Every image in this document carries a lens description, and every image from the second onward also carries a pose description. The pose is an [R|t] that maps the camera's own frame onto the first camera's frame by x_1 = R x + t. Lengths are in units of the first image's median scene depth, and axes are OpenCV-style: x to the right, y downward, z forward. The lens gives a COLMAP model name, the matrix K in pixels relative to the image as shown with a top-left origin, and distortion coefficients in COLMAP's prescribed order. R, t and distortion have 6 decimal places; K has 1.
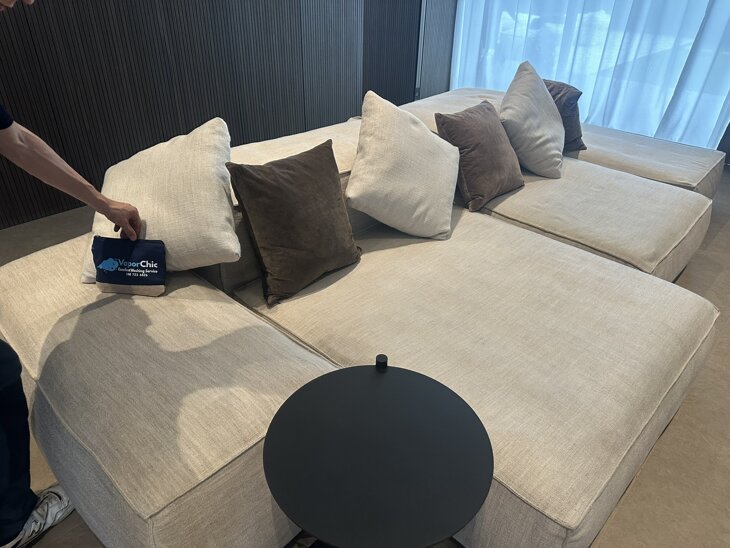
lens RADIAL K [[504.9, 0, 365.0], [0, 504.9, 274.0], [0, 0, 1]] dist [0.054058, -0.094616]
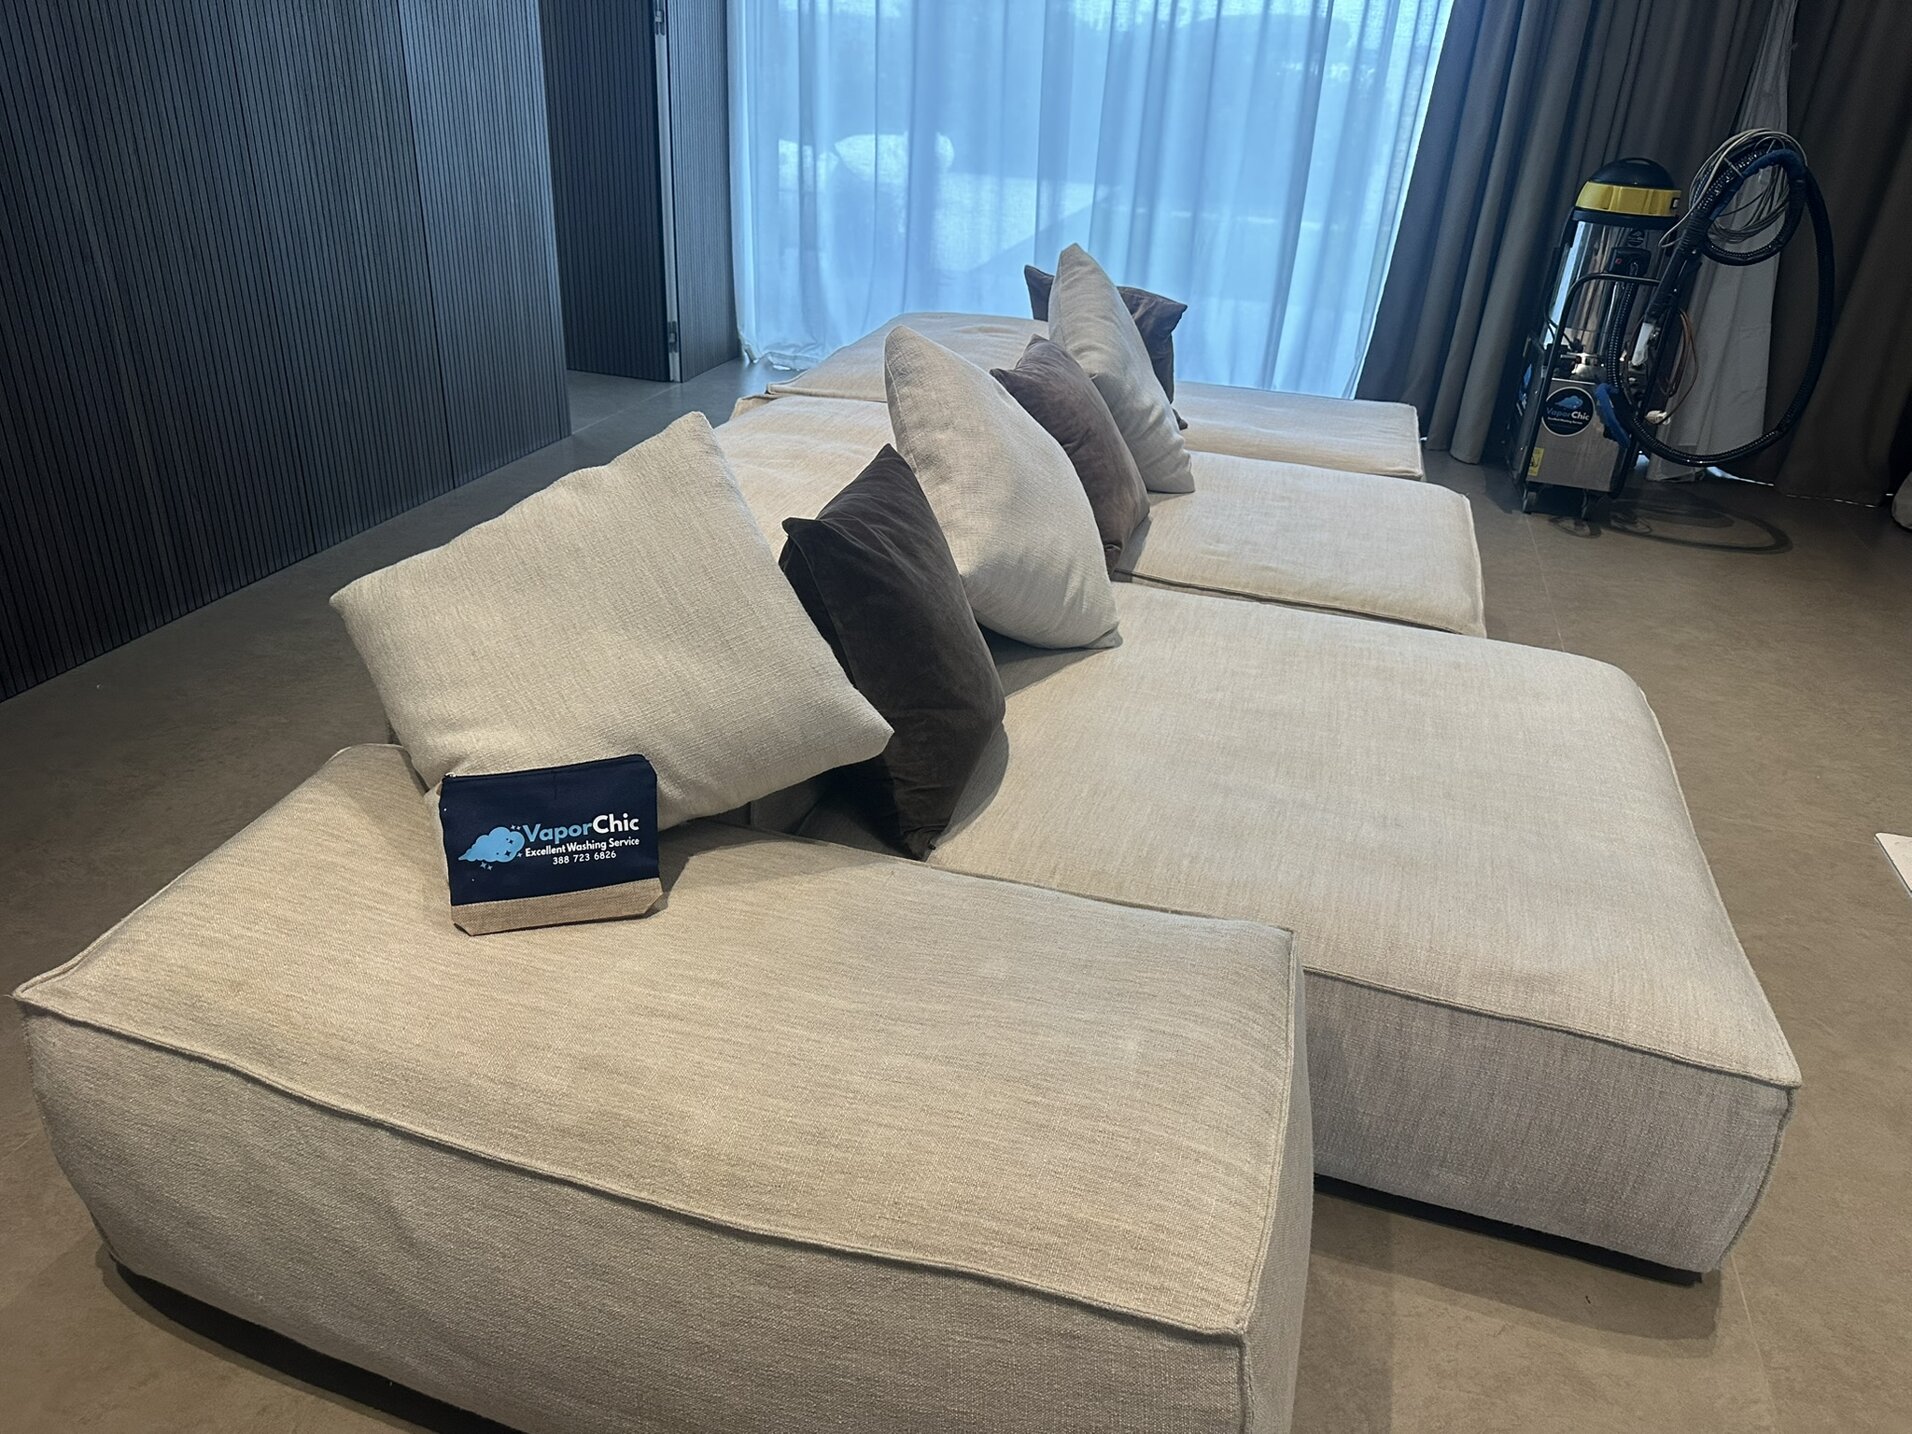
lens RADIAL K [[1300.4, 0, 956.9], [0, 1300.4, 718.9], [0, 0, 1]] dist [0.068014, -0.092176]
pose [[0.892825, -0.183853, 0.411171, -0.455941], [0.207046, 0.978256, -0.012161, -0.020956], [-0.399994, 0.095988, 0.911477, 0.031062]]
